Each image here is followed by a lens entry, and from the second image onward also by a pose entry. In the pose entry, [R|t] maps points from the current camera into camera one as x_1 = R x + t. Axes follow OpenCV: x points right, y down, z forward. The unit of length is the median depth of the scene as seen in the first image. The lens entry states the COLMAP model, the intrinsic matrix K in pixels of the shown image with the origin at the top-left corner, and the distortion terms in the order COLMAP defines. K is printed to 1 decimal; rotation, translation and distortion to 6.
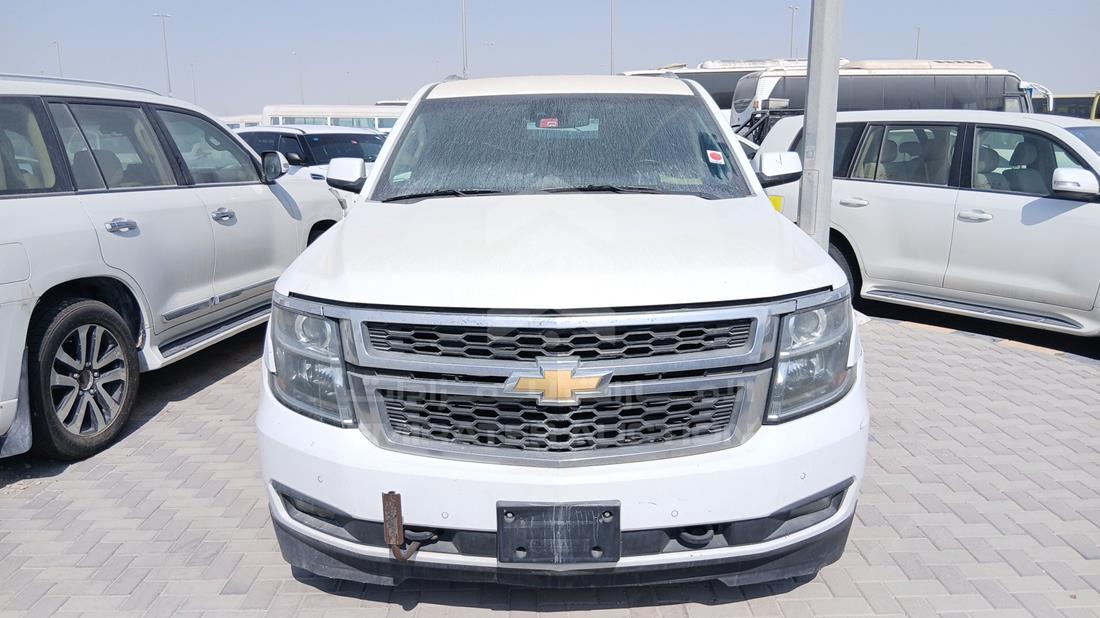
lens RADIAL K [[844.7, 0, 550.0], [0, 844.7, 309.0], [0, 0, 1]] dist [0.110186, -0.197472]
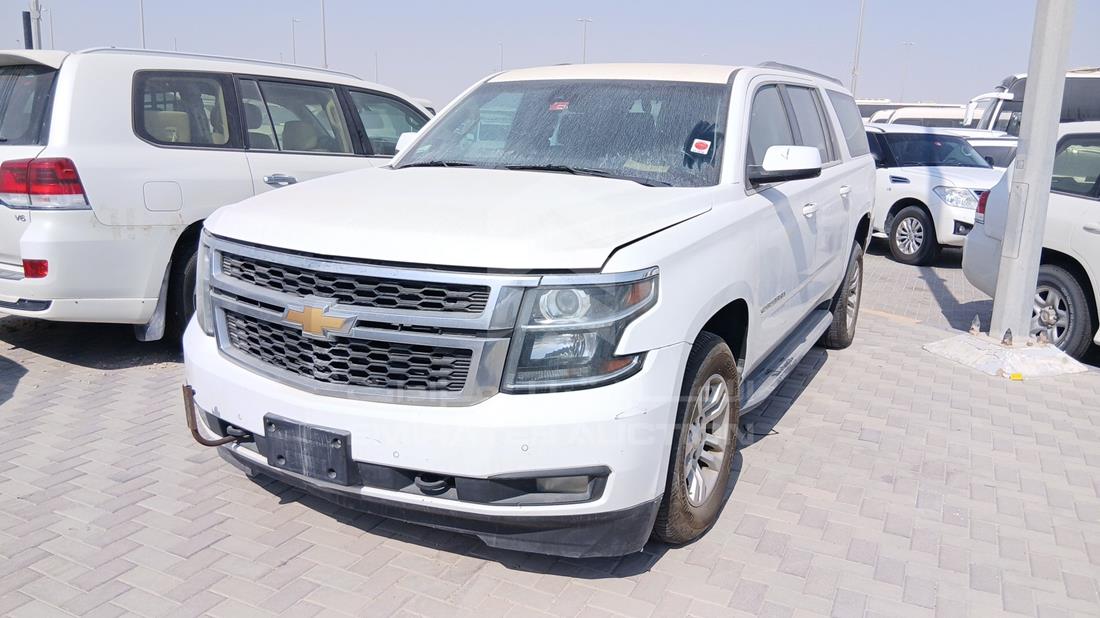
lens RADIAL K [[832.2, 0, 550.0], [0, 832.2, 309.0], [0, 0, 1]] dist [0.100787, -0.168347]
pose [[0.893573, 0.135907, -0.427850, 0.744023], [-0.135442, 0.990278, 0.031691, -0.004100], [0.427998, 0.029630, 0.903294, 0.112061]]
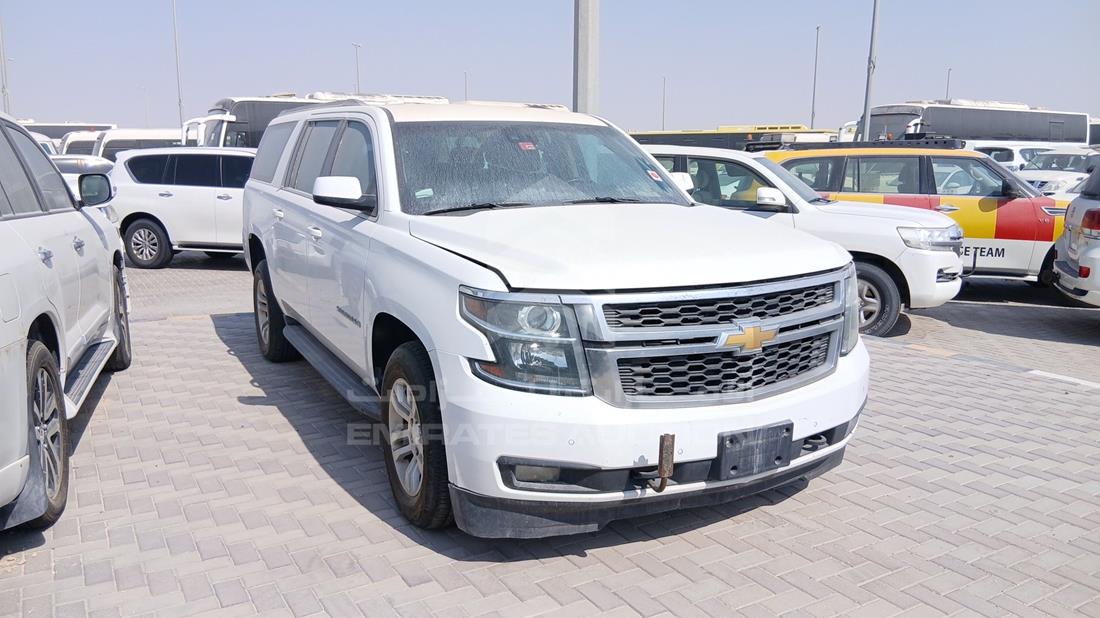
lens RADIAL K [[844.7, 0, 550.0], [0, 844.7, 309.0], [0, 0, 1]] dist [0.110186, -0.197472]
pose [[0.871154, -0.076362, 0.485035, -0.875407], [0.094056, 0.995492, -0.012204, 0.029207], [-0.481916, 0.056252, 0.874410, -0.016932]]
